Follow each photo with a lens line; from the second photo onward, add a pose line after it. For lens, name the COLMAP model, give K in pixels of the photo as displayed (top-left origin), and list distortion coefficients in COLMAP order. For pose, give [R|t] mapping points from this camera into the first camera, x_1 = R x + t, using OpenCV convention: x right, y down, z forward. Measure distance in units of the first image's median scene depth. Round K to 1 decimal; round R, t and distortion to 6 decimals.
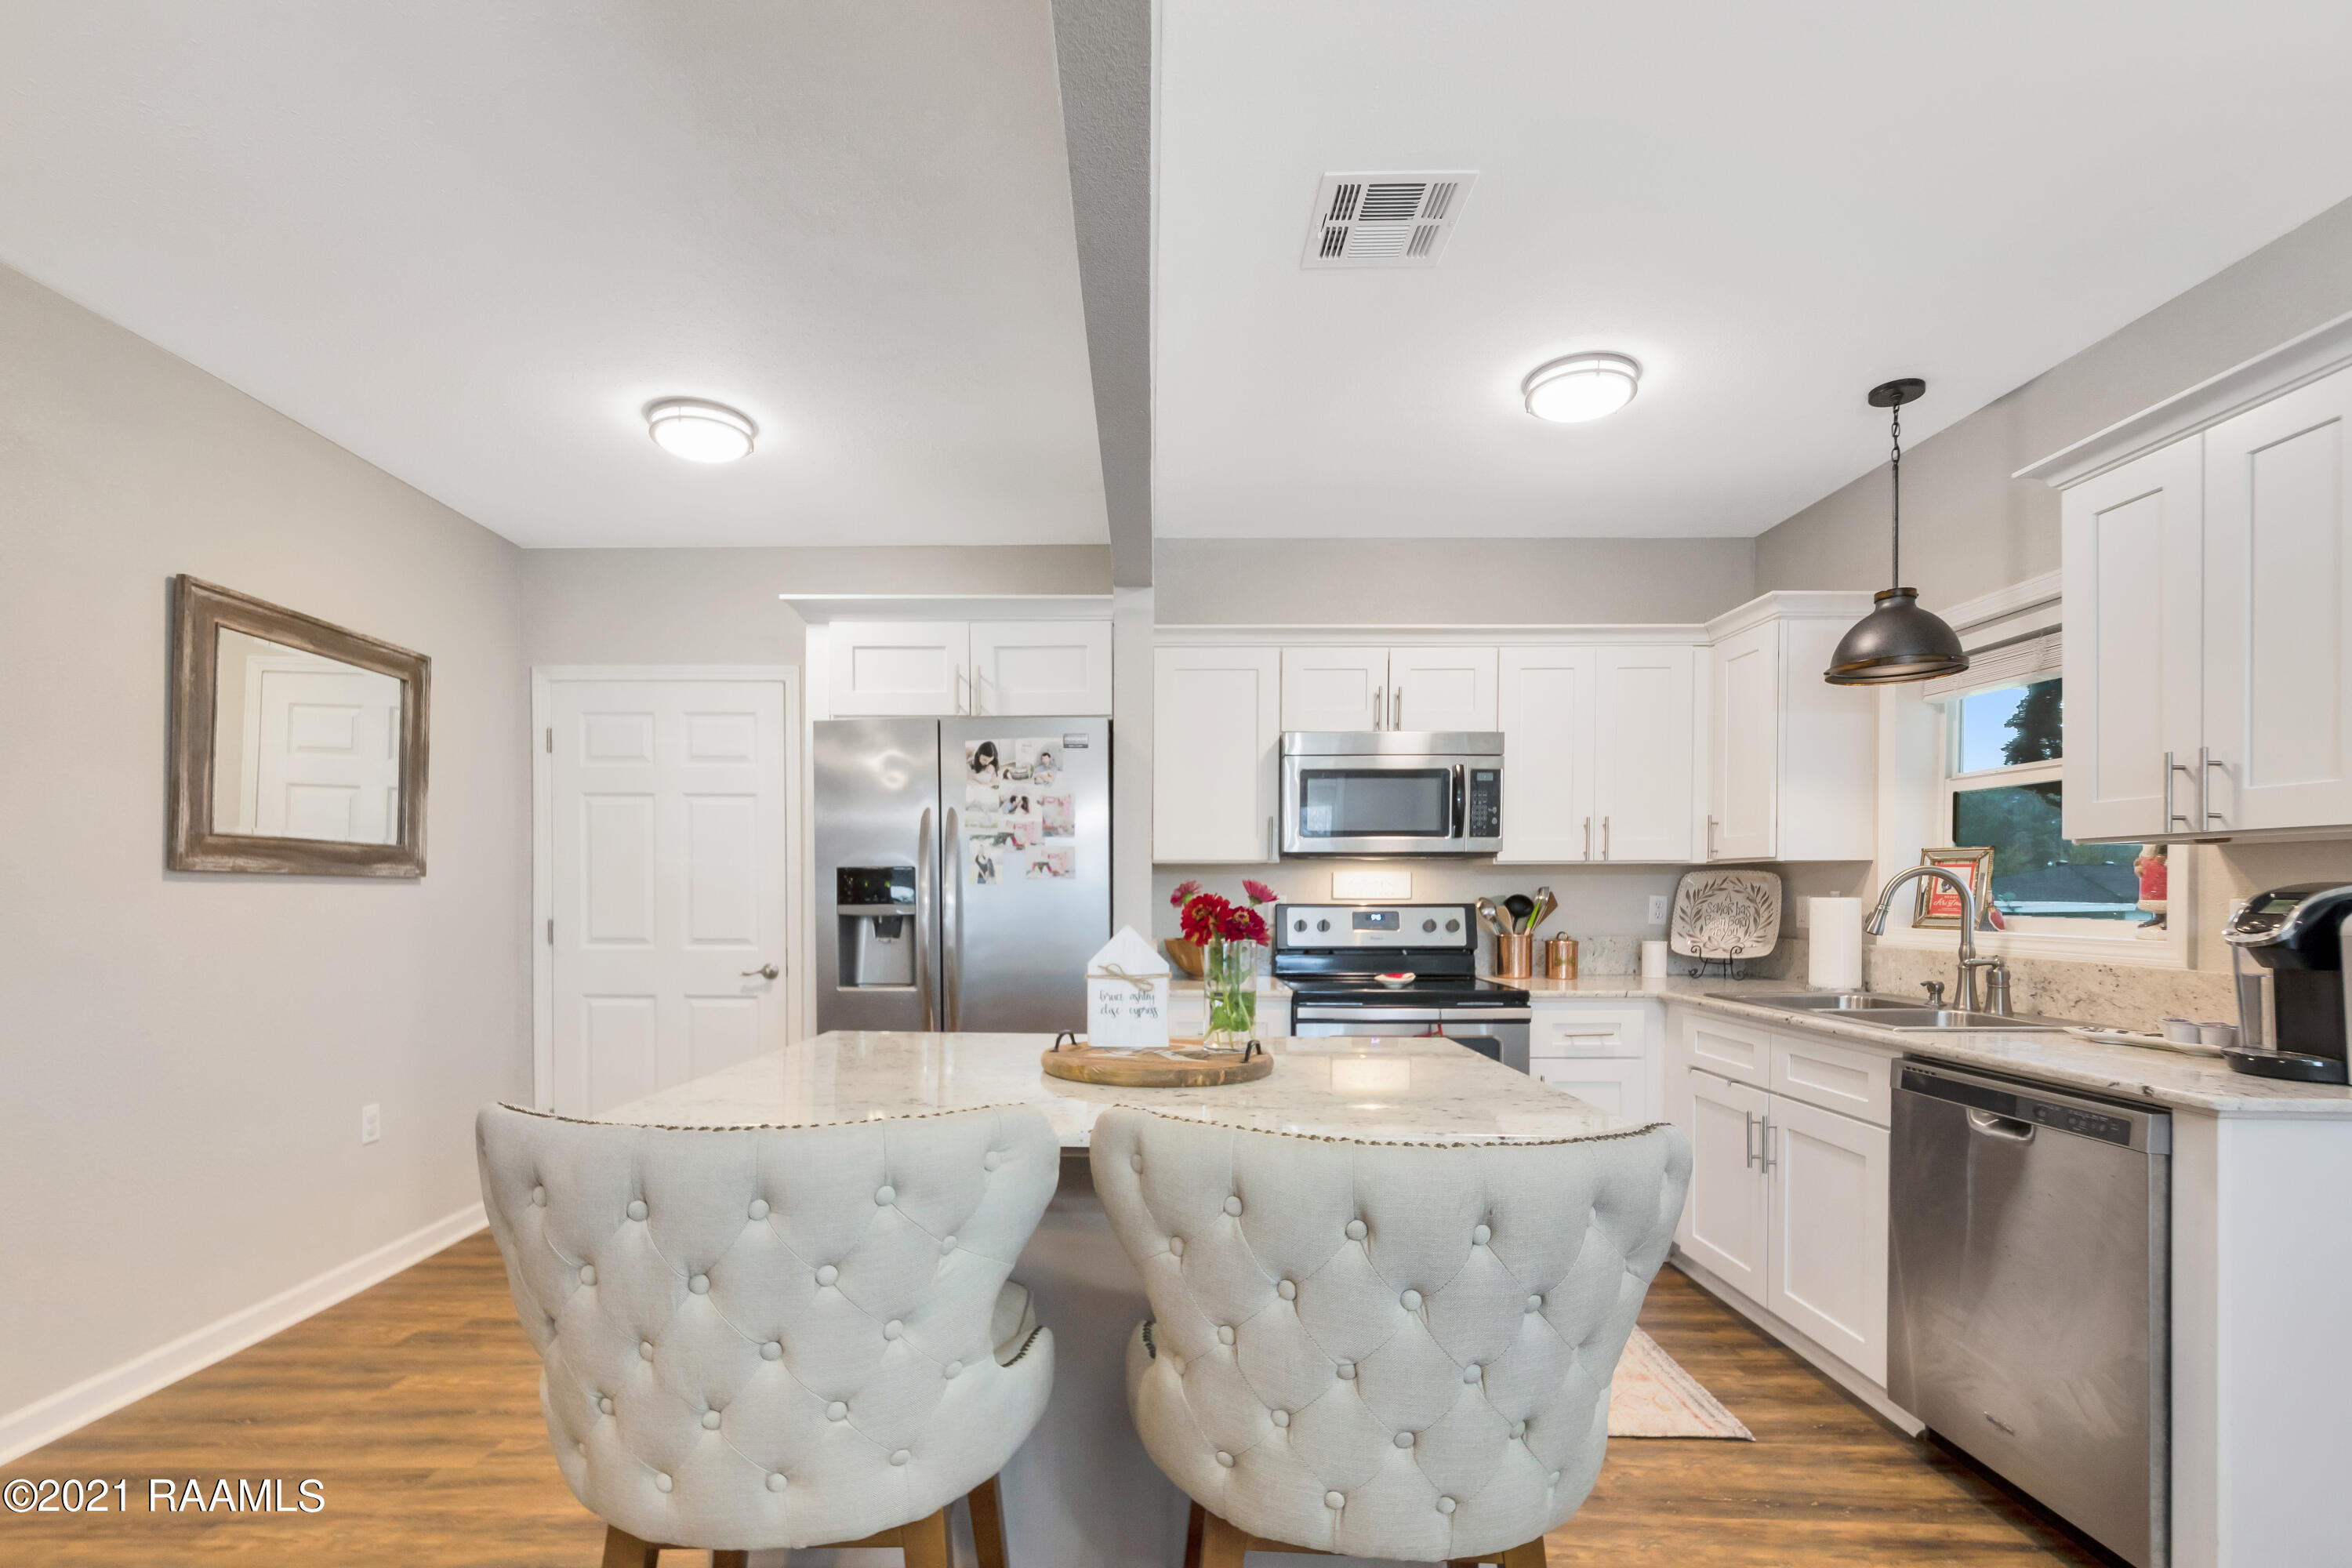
lens RADIAL K [[1035.7, 0, 1123.8], [0, 1035.7, 927.6], [0, 0, 1]] dist [0.000114, -0.000136]
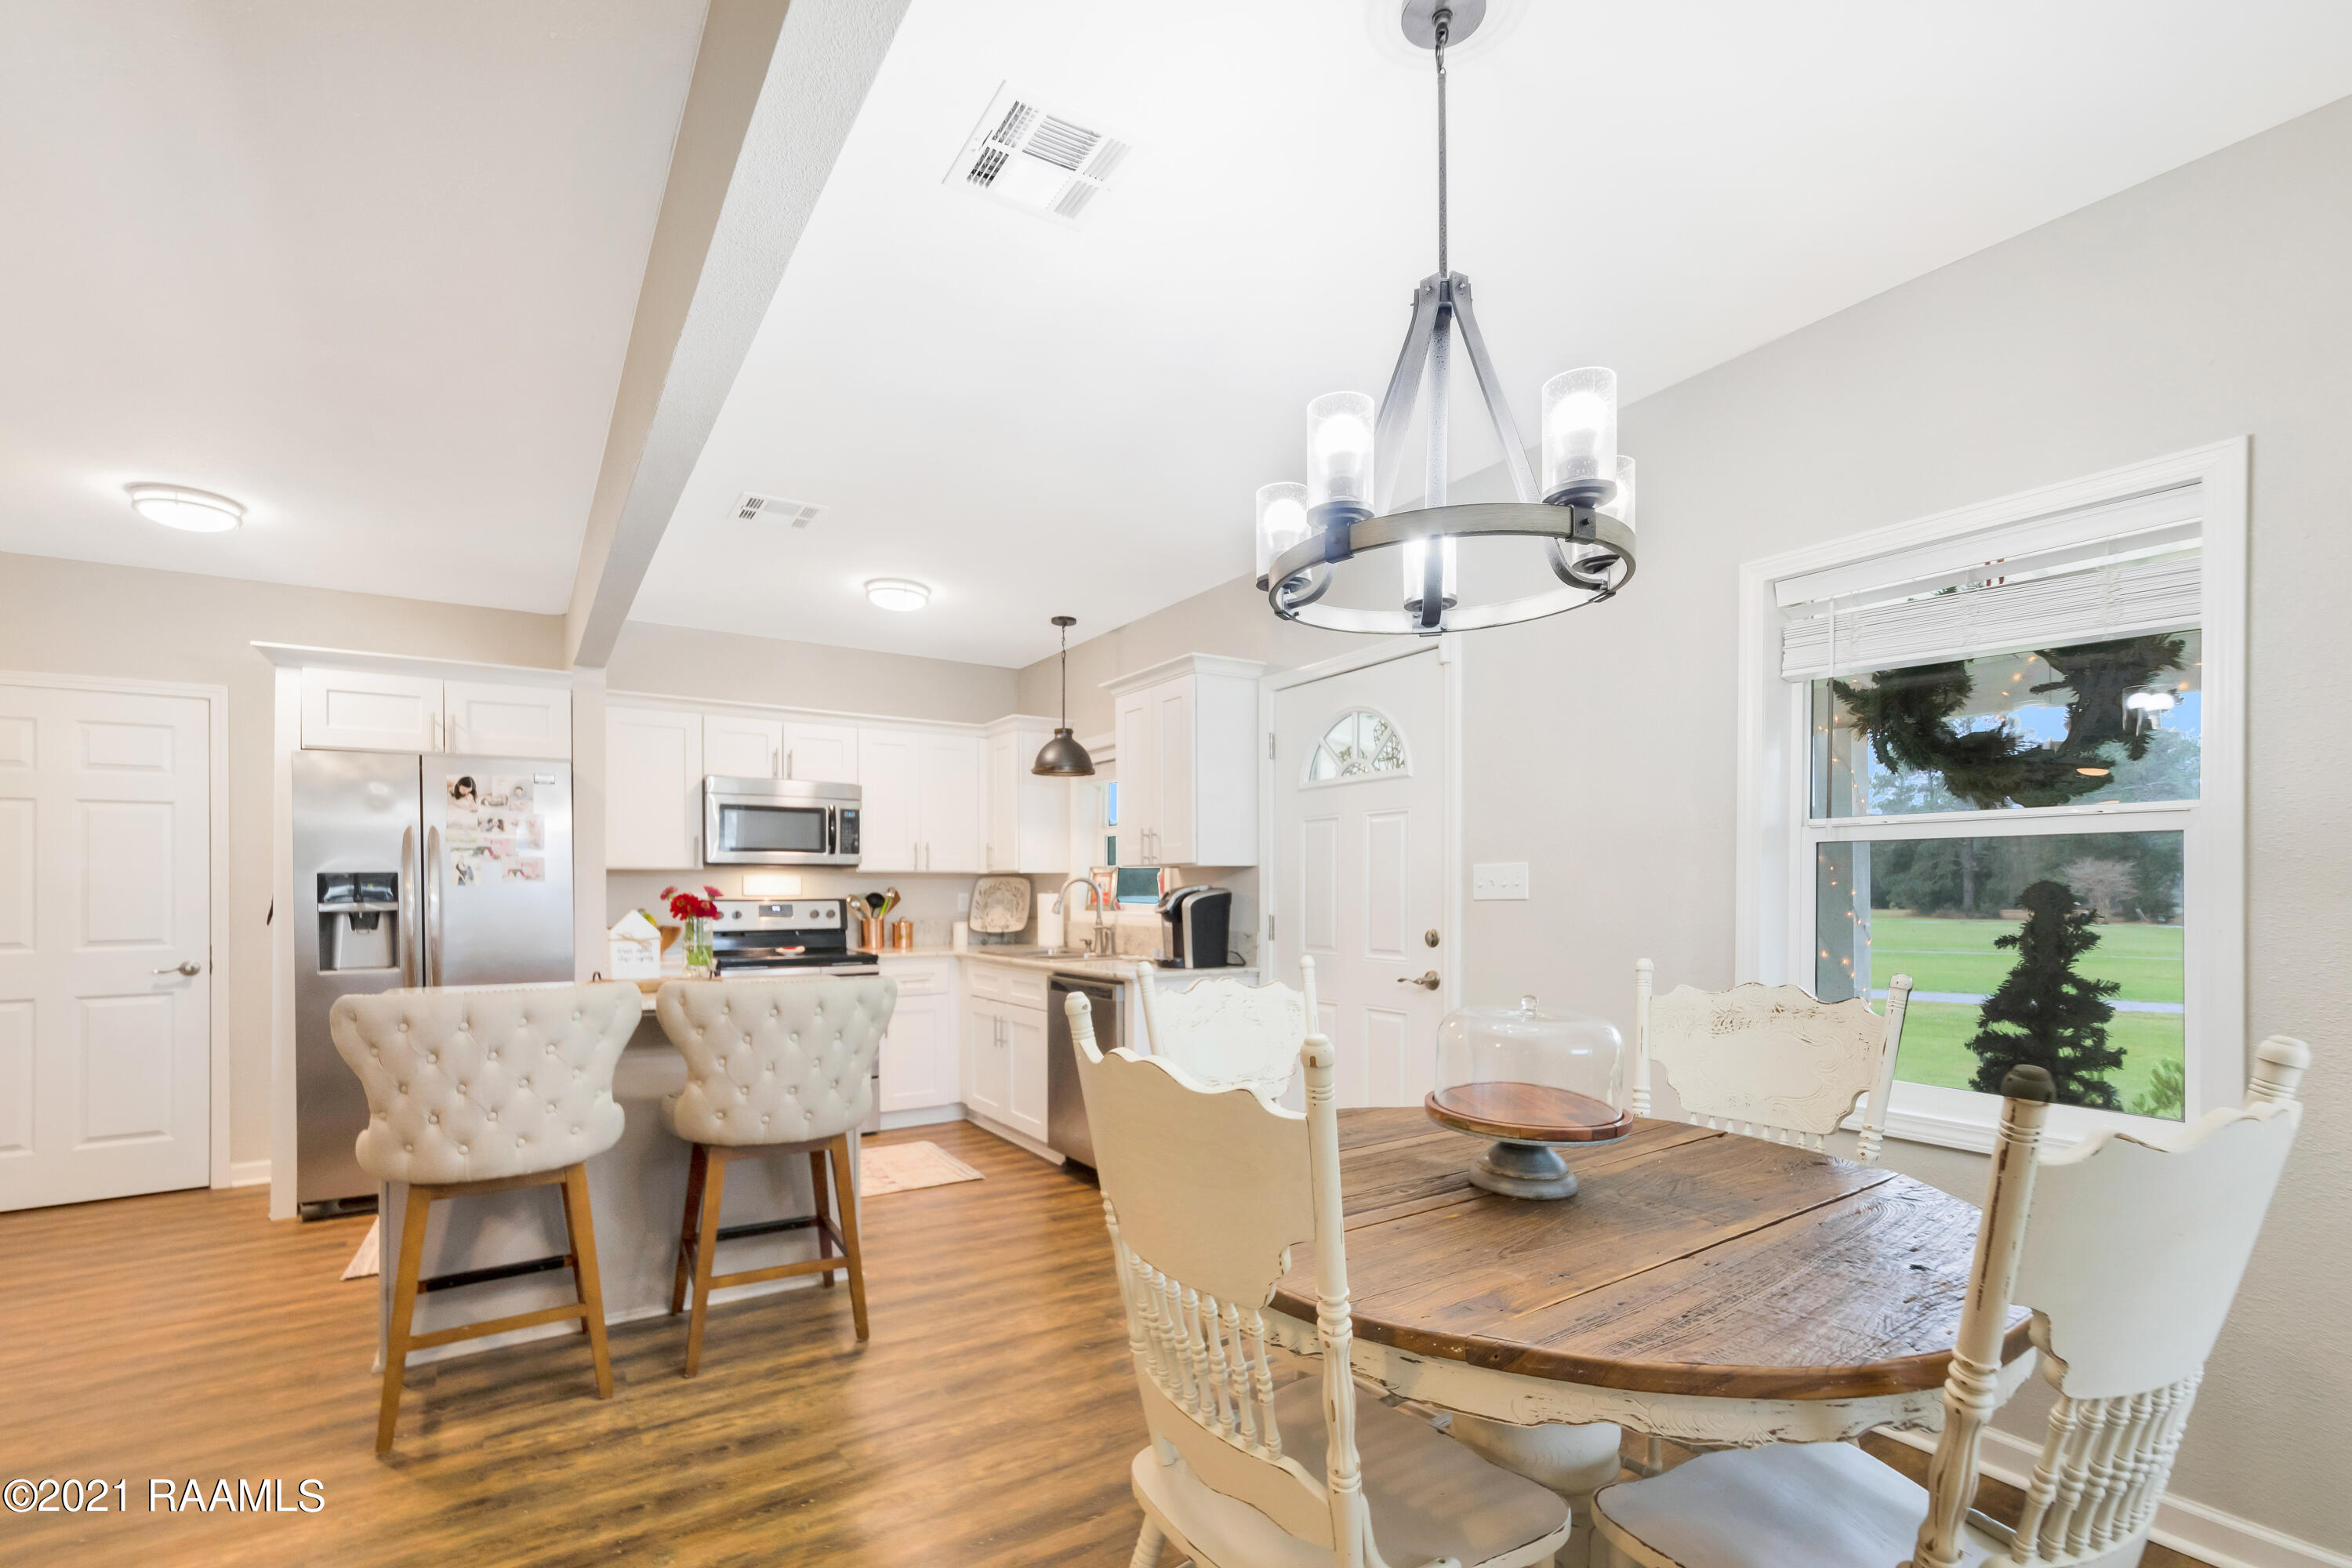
lens RADIAL K [[1038.8, 0, 1152.1], [0, 1038.8, 895.2], [0, 0, 1]] dist [-0.000184, -0.000288]
pose [[0.829339, -0.004139, 0.558730, -0.146252], [0.020050, 0.999549, -0.022356, 0.016018], [-0.558386, 0.029743, 0.829048, -0.552553]]
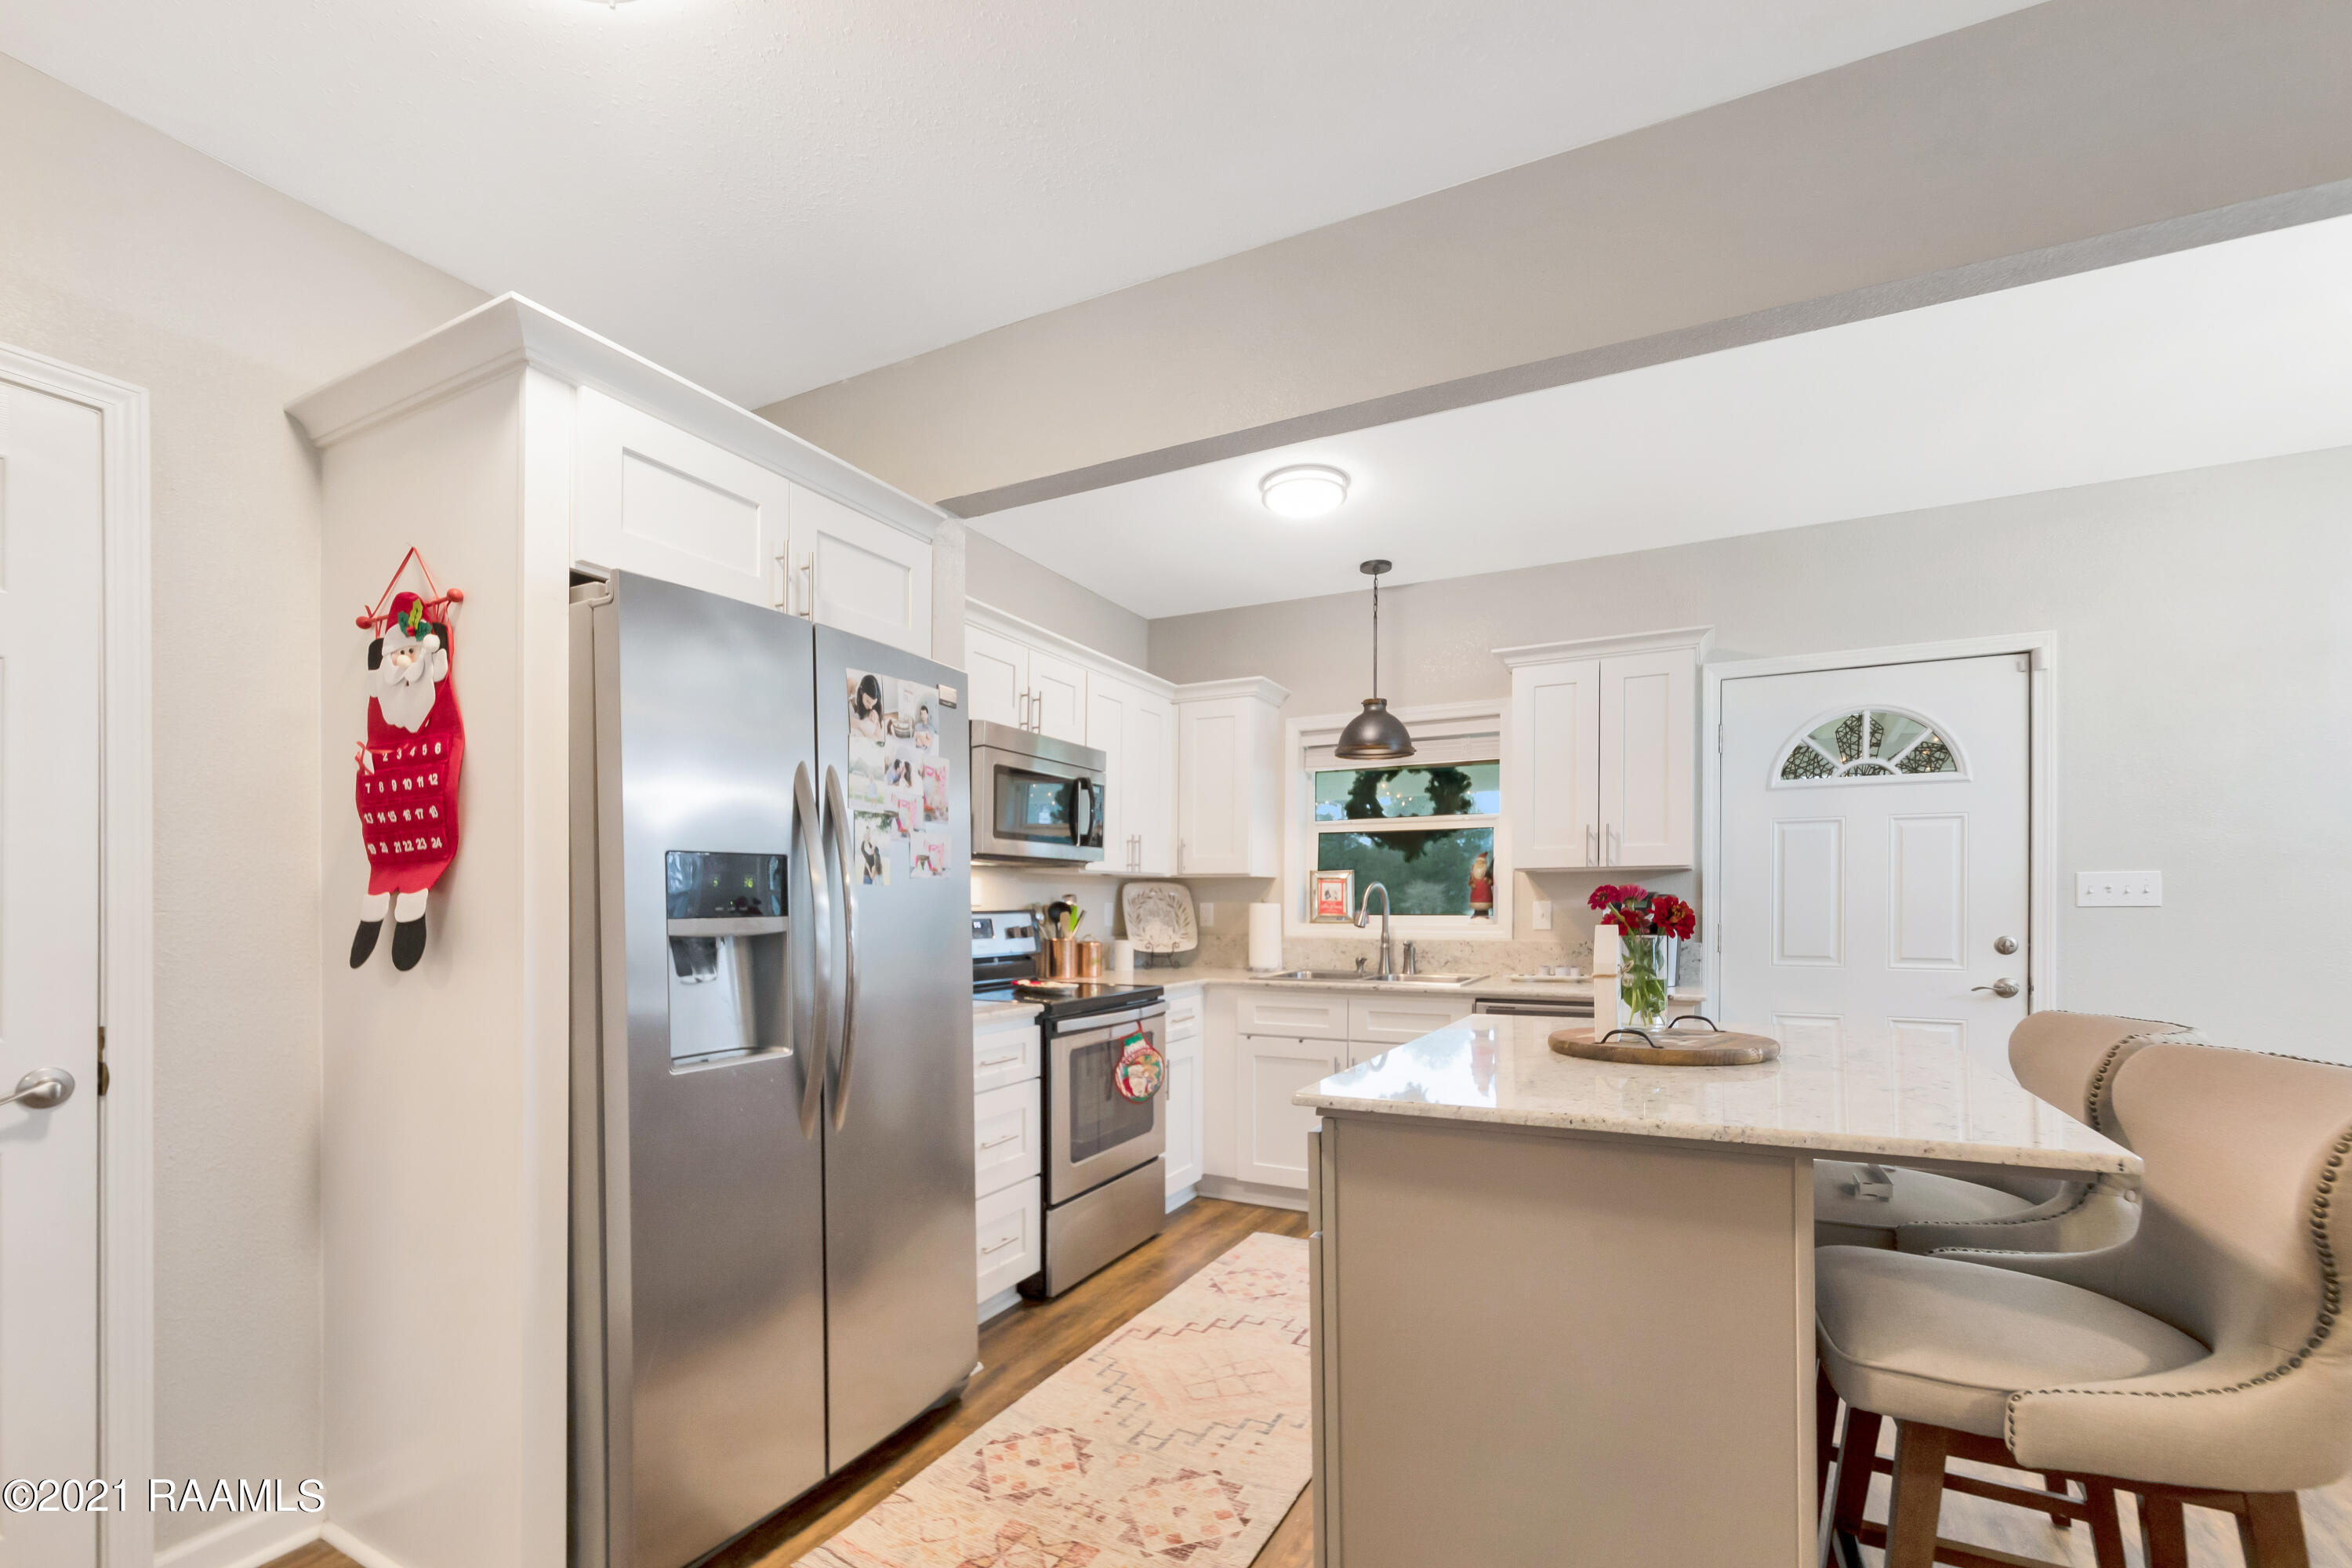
lens RADIAL K [[1038.8, 0, 1152.1], [0, 1038.8, 895.2], [0, 0, 1]] dist [-0.000184, -0.000288]
pose [[0.444062, 0.005019, 0.895982, -0.656341], [0.031718, 0.999270, -0.021317, -0.015066], [-0.895434, 0.037885, 0.443579, 0.535350]]
